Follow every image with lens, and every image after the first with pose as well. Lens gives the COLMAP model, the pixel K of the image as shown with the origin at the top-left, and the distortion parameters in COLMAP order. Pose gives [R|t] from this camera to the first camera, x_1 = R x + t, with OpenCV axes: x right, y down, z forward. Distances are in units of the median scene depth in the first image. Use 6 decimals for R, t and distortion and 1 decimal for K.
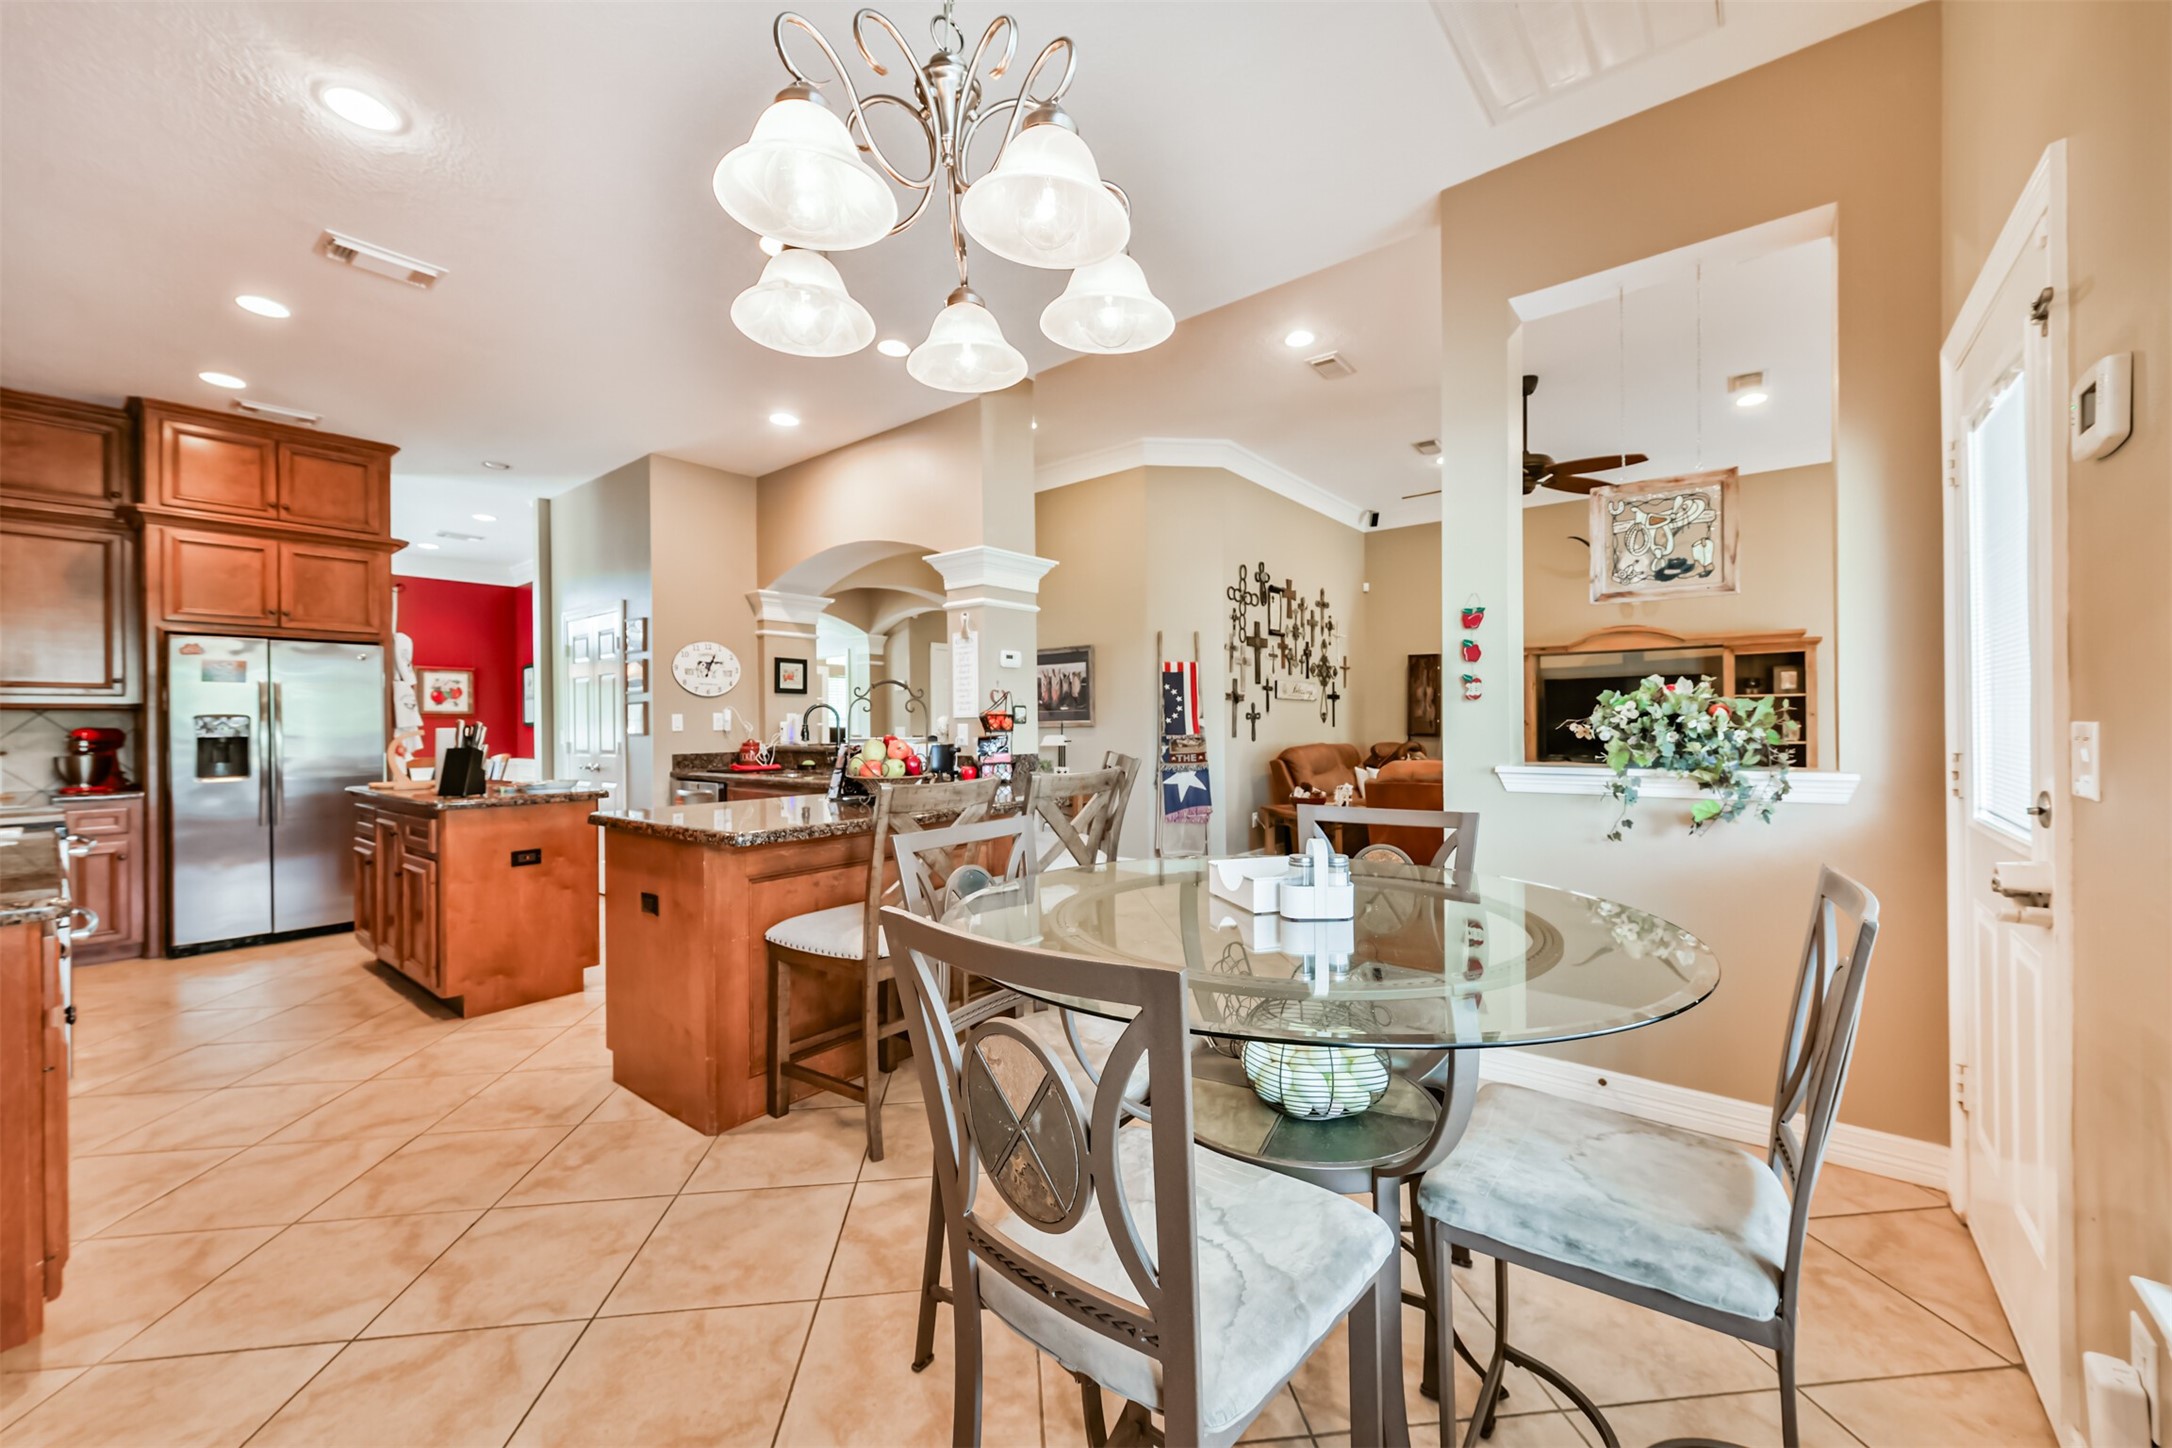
lens RADIAL K [[861.1, 0, 1099.3], [0, 861.1, 720.8], [0, 0, 1]] dist [0.005476, -0.000301]
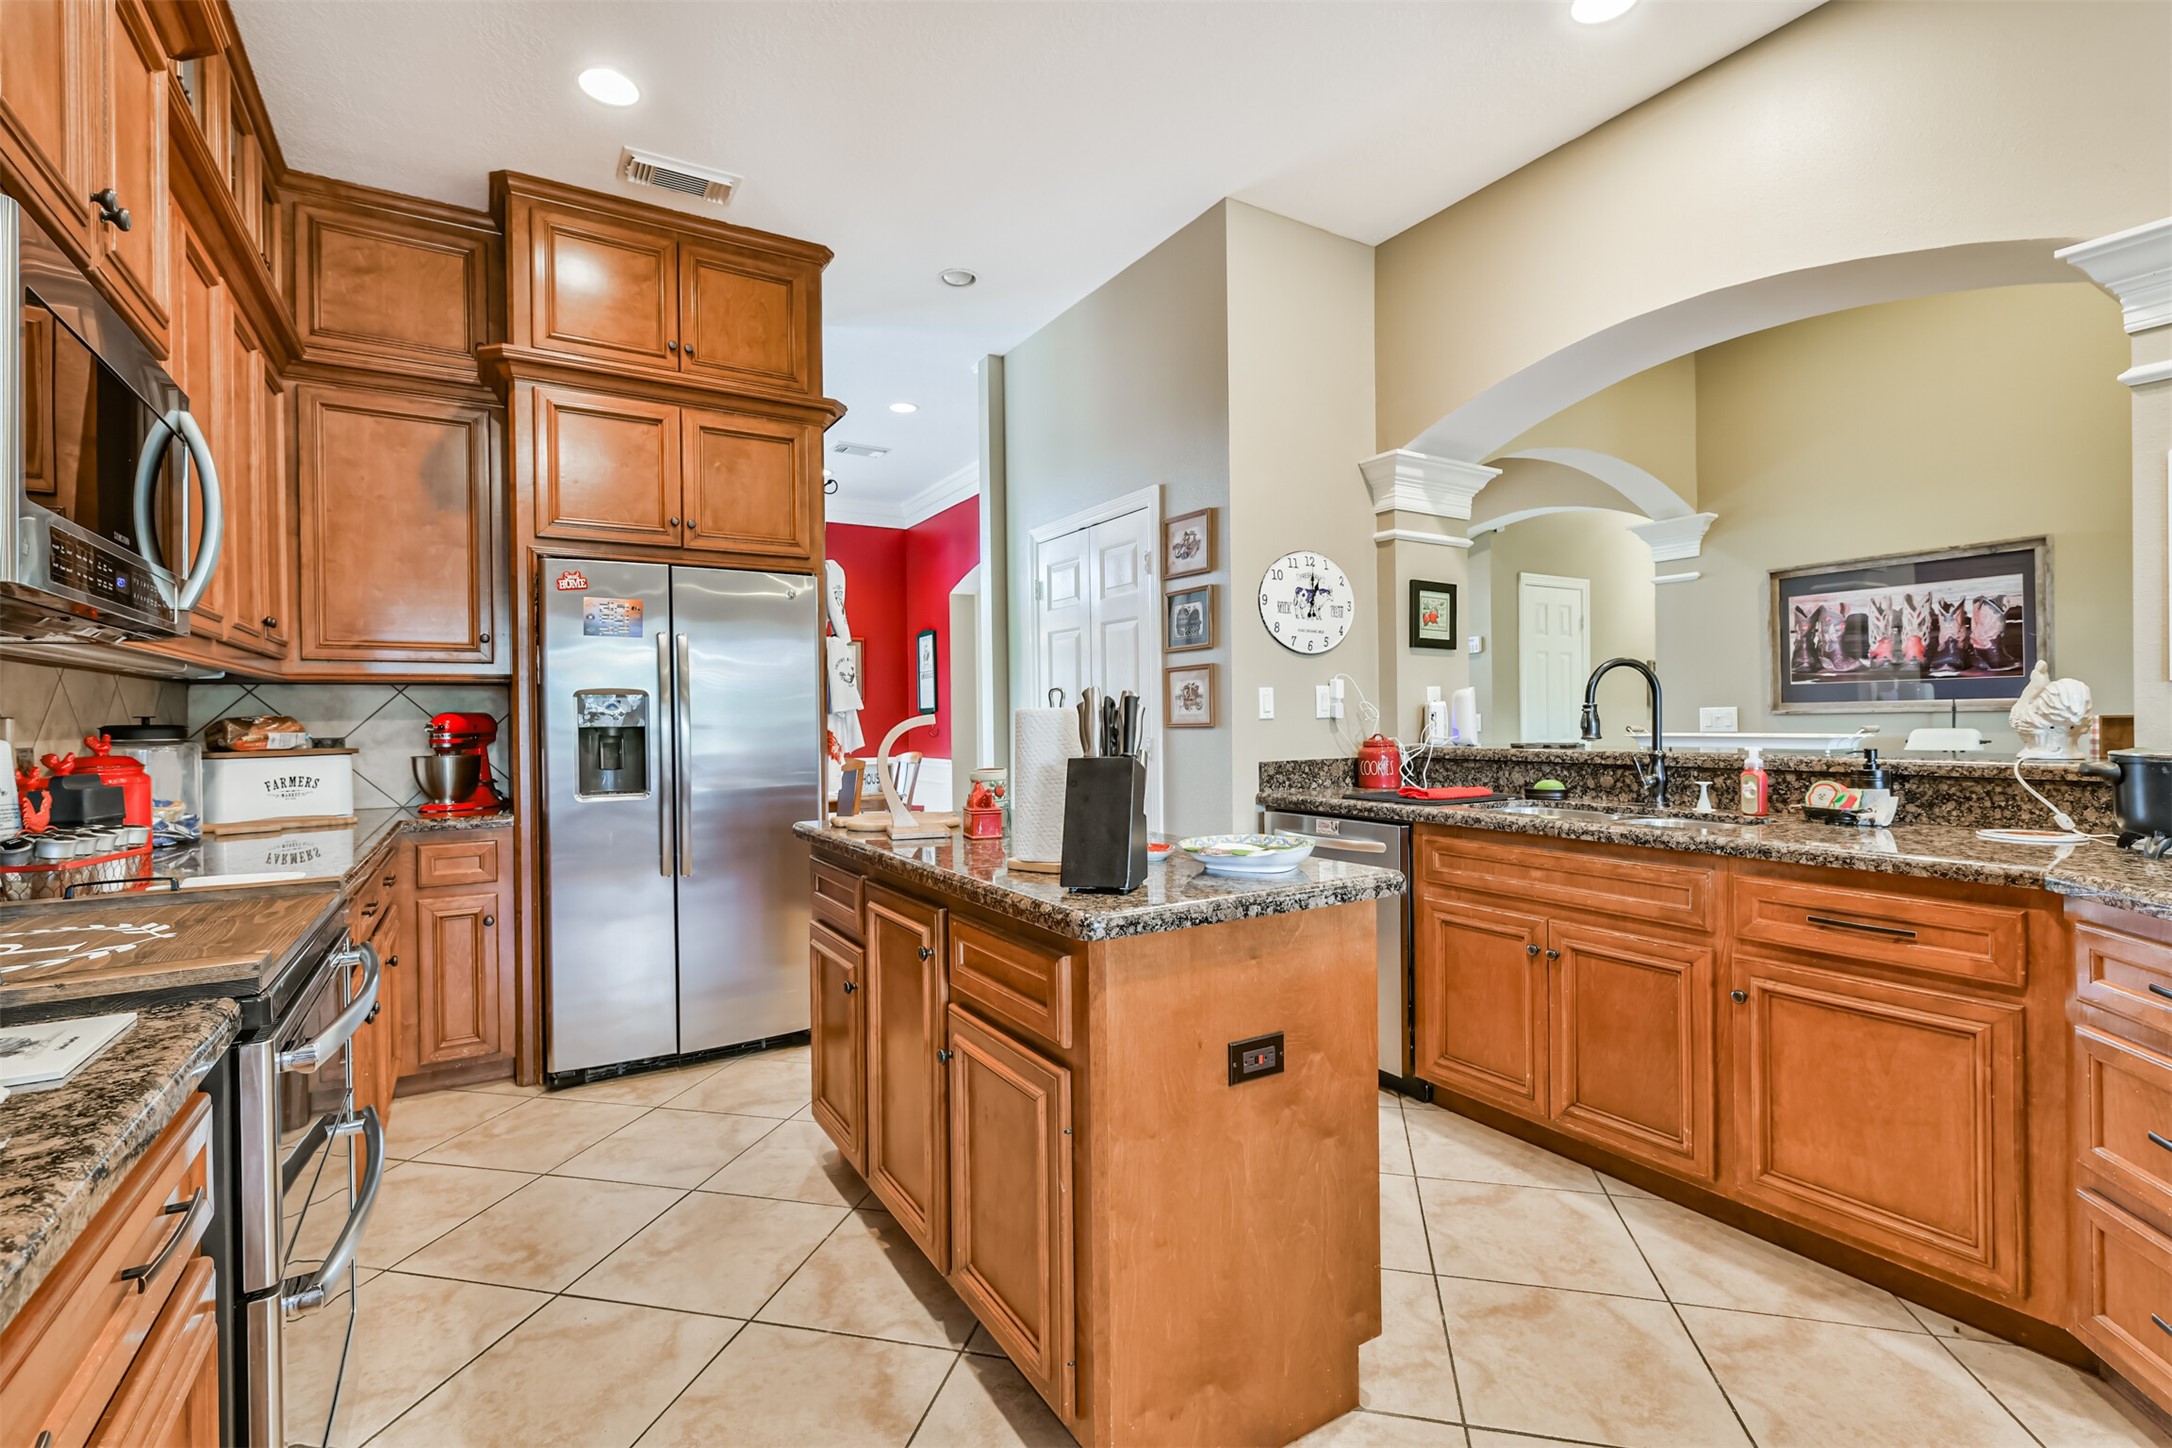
lens RADIAL K [[965.5, 0, 1062.3], [0, 965.5, 720.8], [0, 0, 1]] dist [0.003459, 0.000706]
pose [[0.938708, 0.000982, -0.344713, -0.443007], [0.002471, 0.999951, 0.009577, 0.007942], [0.344705, -0.009842, 0.938659, 0.433746]]
